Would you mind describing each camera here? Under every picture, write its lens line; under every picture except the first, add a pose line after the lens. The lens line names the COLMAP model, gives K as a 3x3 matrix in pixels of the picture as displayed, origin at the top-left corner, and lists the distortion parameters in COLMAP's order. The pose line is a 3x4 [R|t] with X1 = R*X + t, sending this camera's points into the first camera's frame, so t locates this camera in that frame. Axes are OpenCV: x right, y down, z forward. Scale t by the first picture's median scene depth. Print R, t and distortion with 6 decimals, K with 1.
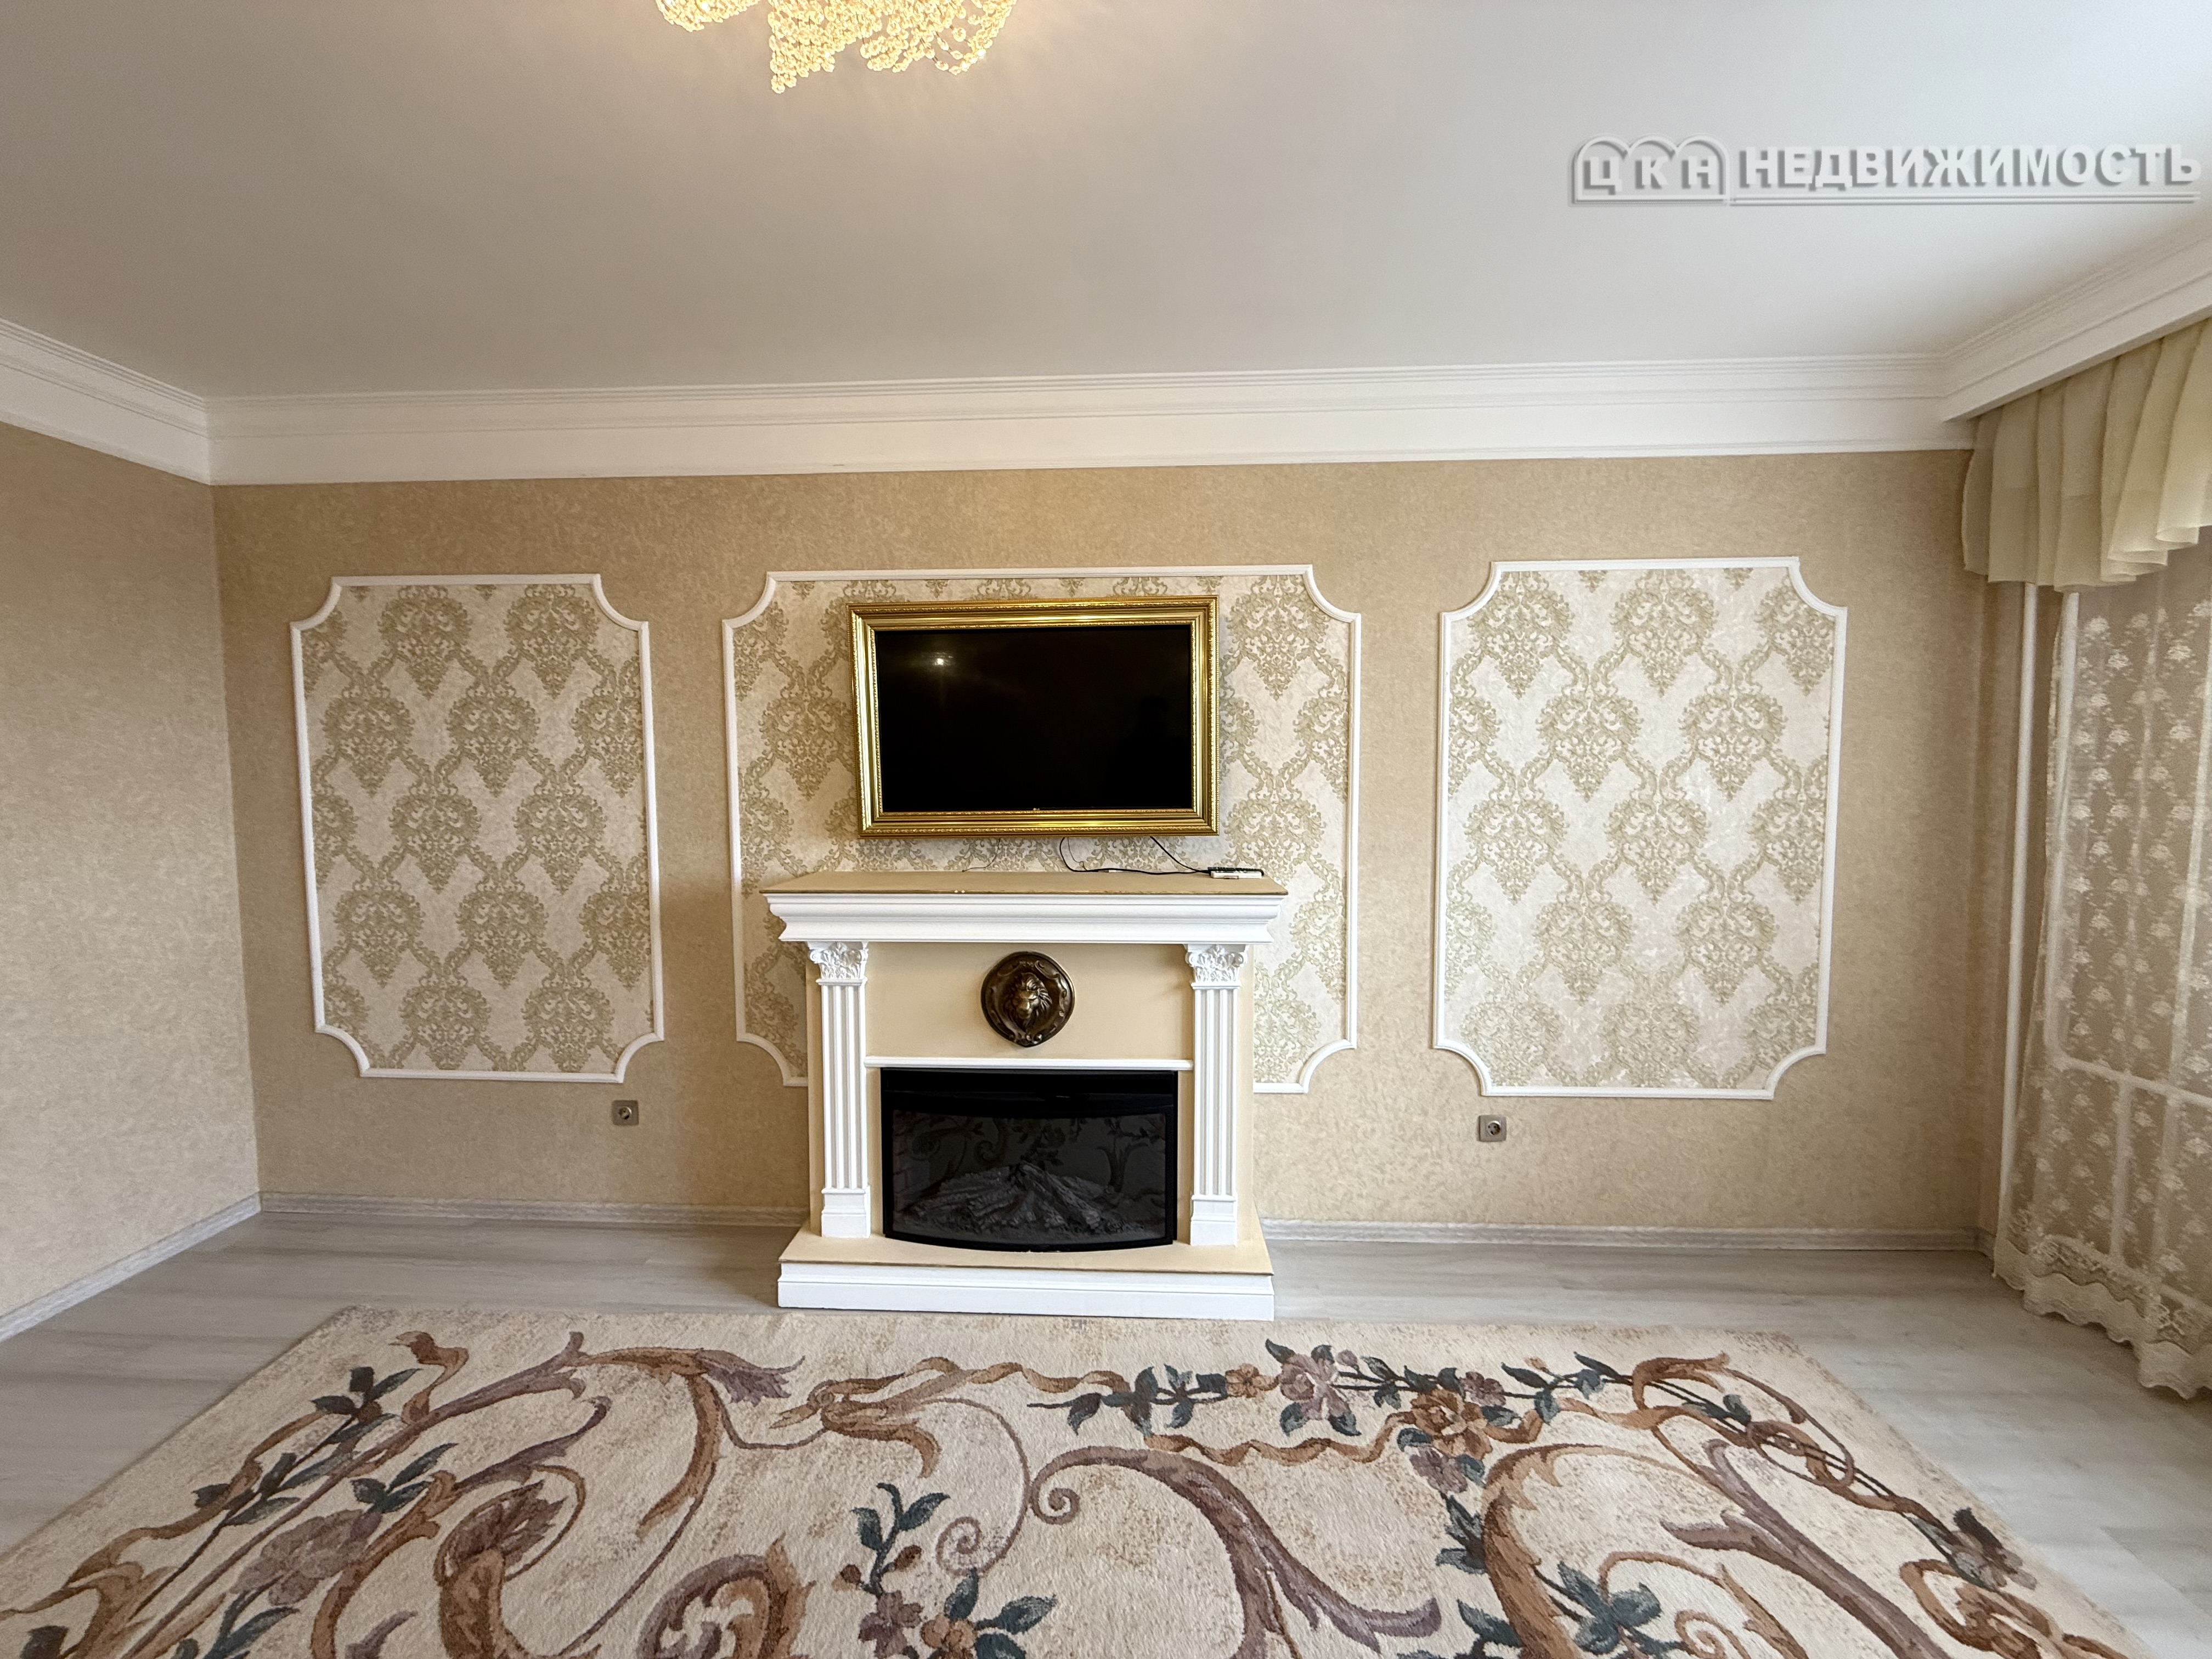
lens RADIAL K [[873.4, 0, 1087.3], [0, 873.4, 829.1], [0, 0, 1]] dist [-0.000465, -0.000227]
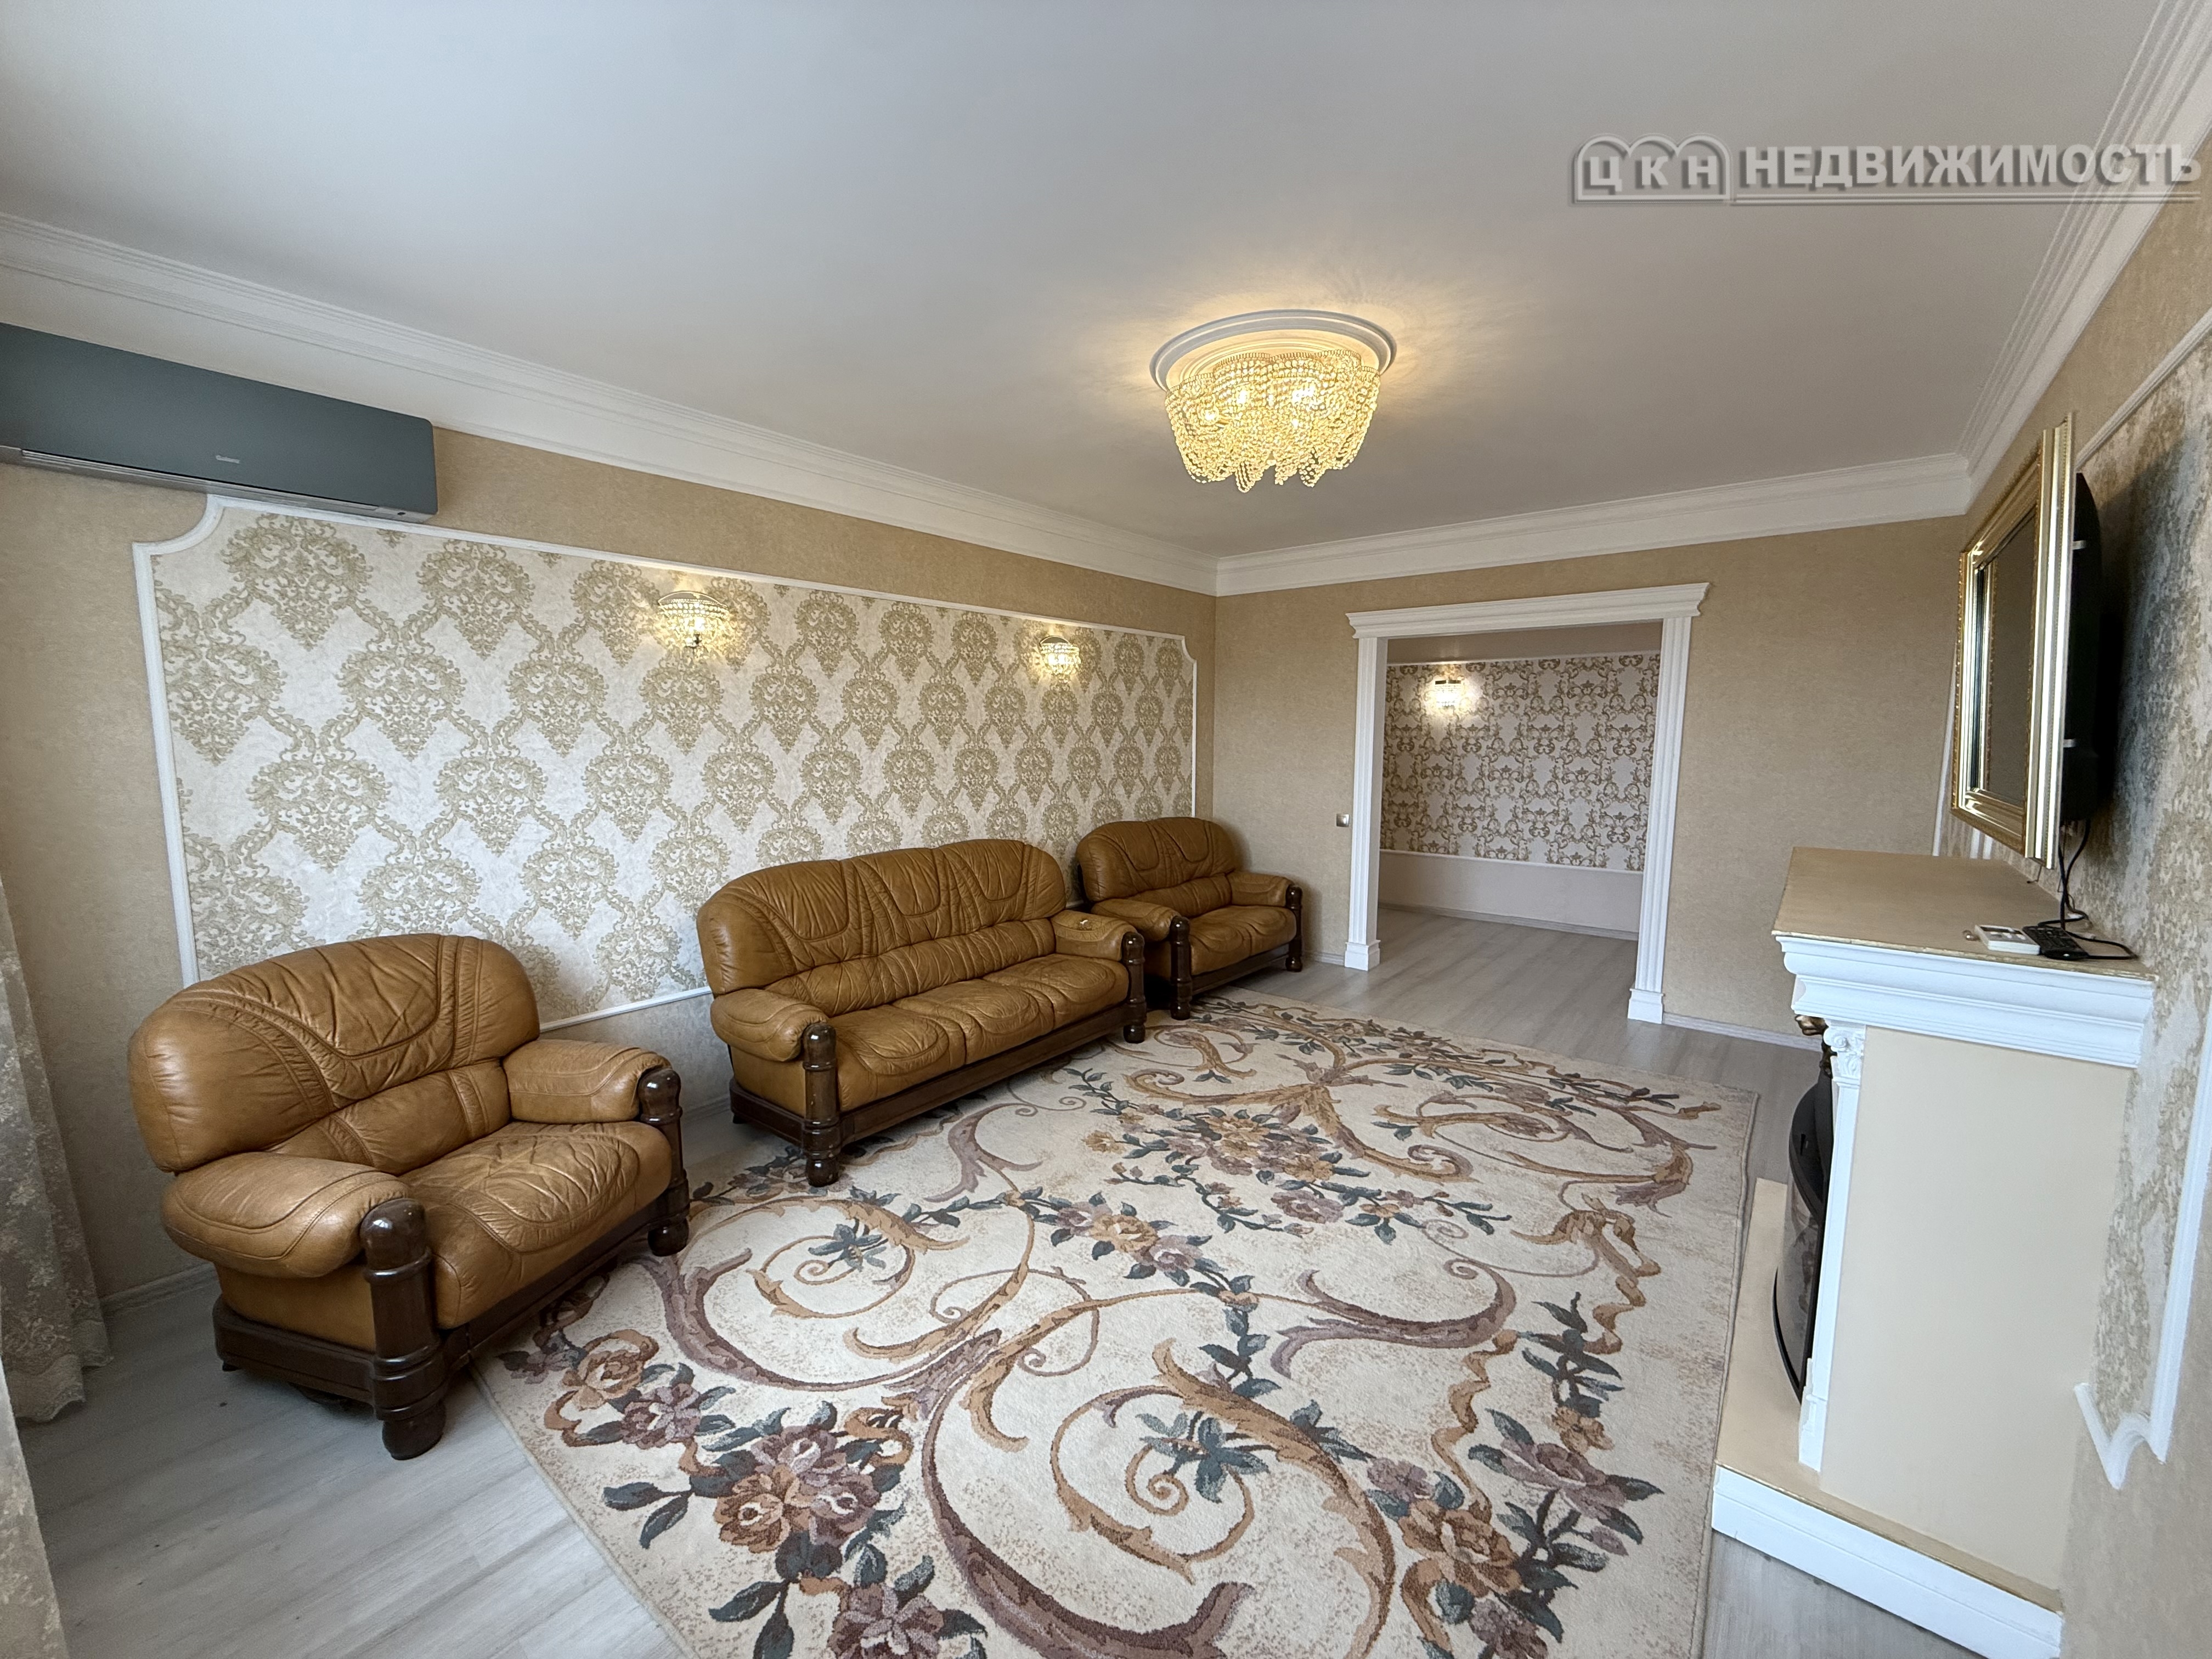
lens RADIAL K [[875.9, 0, 1106.0], [0, 875.9, 829.5], [0, 0, 1]] dist [-0.003652, -0.000262]
pose [[-0.584142, 0.093611, -0.806235, 0.978187], [-0.050716, 0.987176, 0.151365, -0.067603], [0.810065, 0.129308, -0.571904, 0.905808]]
